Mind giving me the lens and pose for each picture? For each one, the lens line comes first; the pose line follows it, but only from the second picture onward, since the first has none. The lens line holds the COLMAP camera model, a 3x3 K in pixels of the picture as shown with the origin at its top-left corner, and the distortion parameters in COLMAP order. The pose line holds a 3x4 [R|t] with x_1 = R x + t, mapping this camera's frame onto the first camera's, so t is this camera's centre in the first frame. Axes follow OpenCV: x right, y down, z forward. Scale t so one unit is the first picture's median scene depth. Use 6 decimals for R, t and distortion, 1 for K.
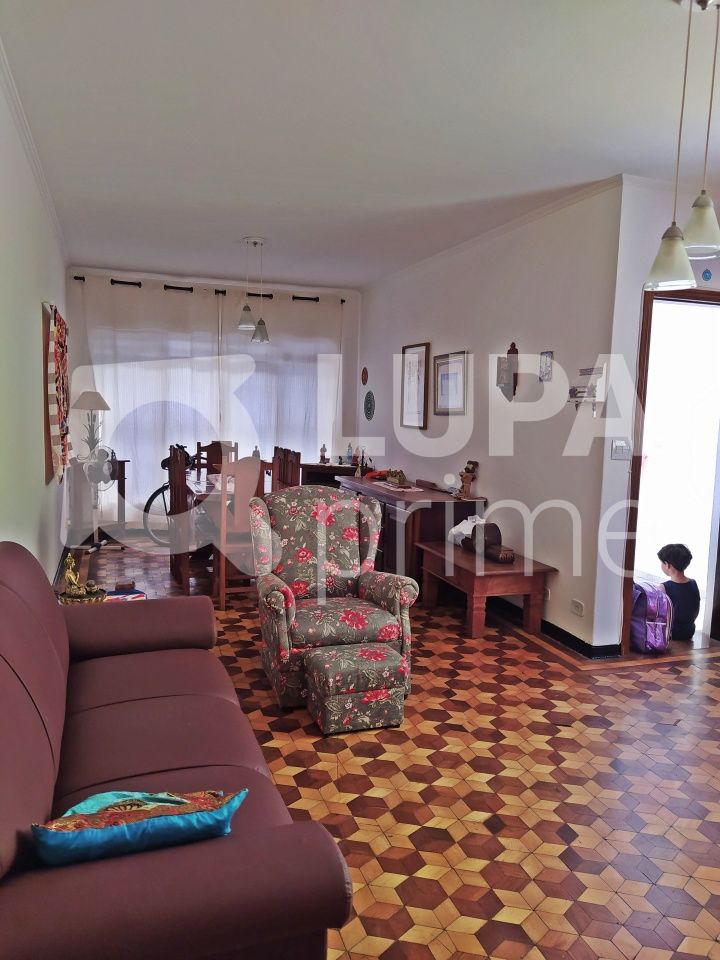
lens RADIAL K [[719.4, 0, 362.7], [0, 719.4, 484.9], [0, 0, 1]] dist [0.097389, -0.137283]
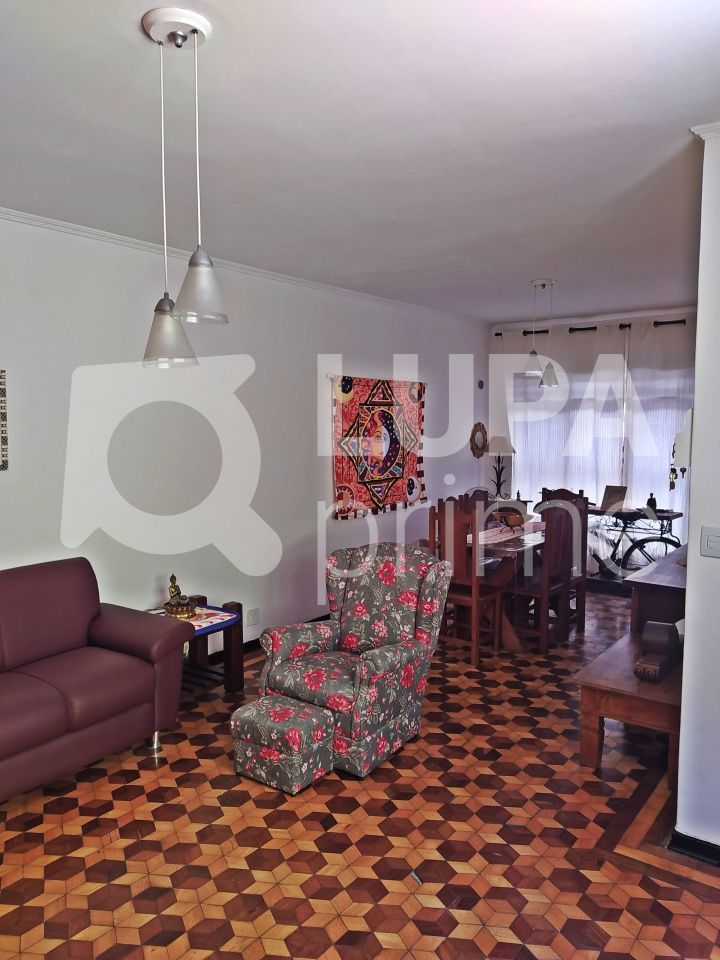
lens RADIAL K [[719.4, 0, 362.7], [0, 719.4, 484.9], [0, 0, 1]] dist [0.097389, -0.137283]
pose [[0.579376, 0.043974, -0.813874, 0.386174], [-0.072230, 0.997385, 0.002470, -0.042864], [0.811854, 0.057355, 0.581037, 0.204966]]
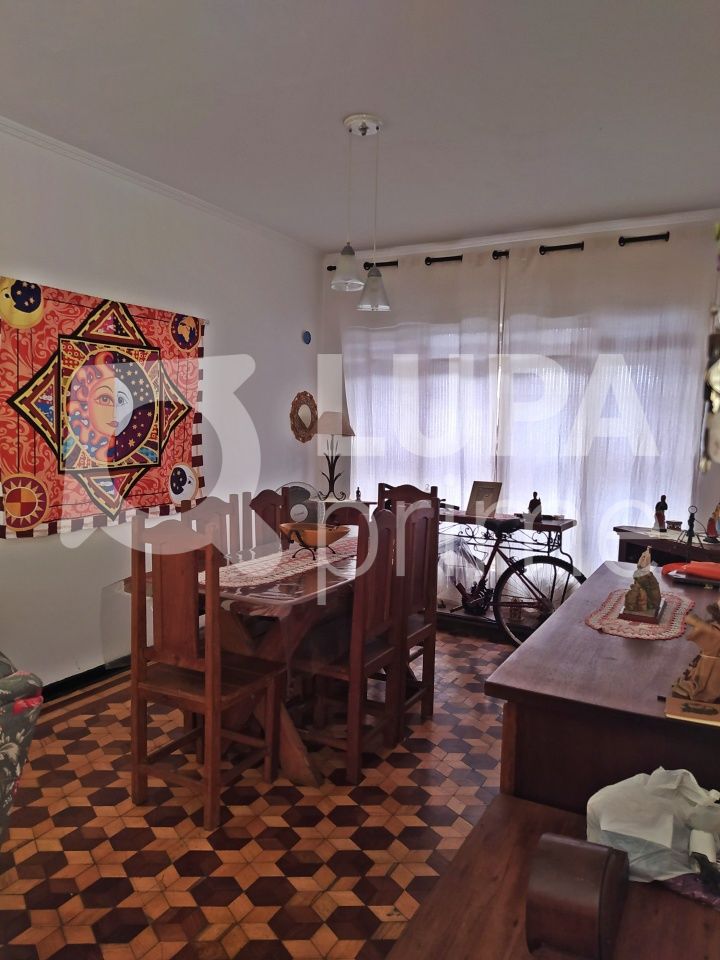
lens RADIAL K [[719.4, 0, 362.7], [0, 719.4, 484.9], [0, 0, 1]] dist [0.097389, -0.137283]
pose [[0.695656, 0.048546, -0.716733, 0.199668], [-0.077370, 0.996974, -0.007568, -0.046415], [0.714196, 0.060719, 0.697307, 0.484104]]
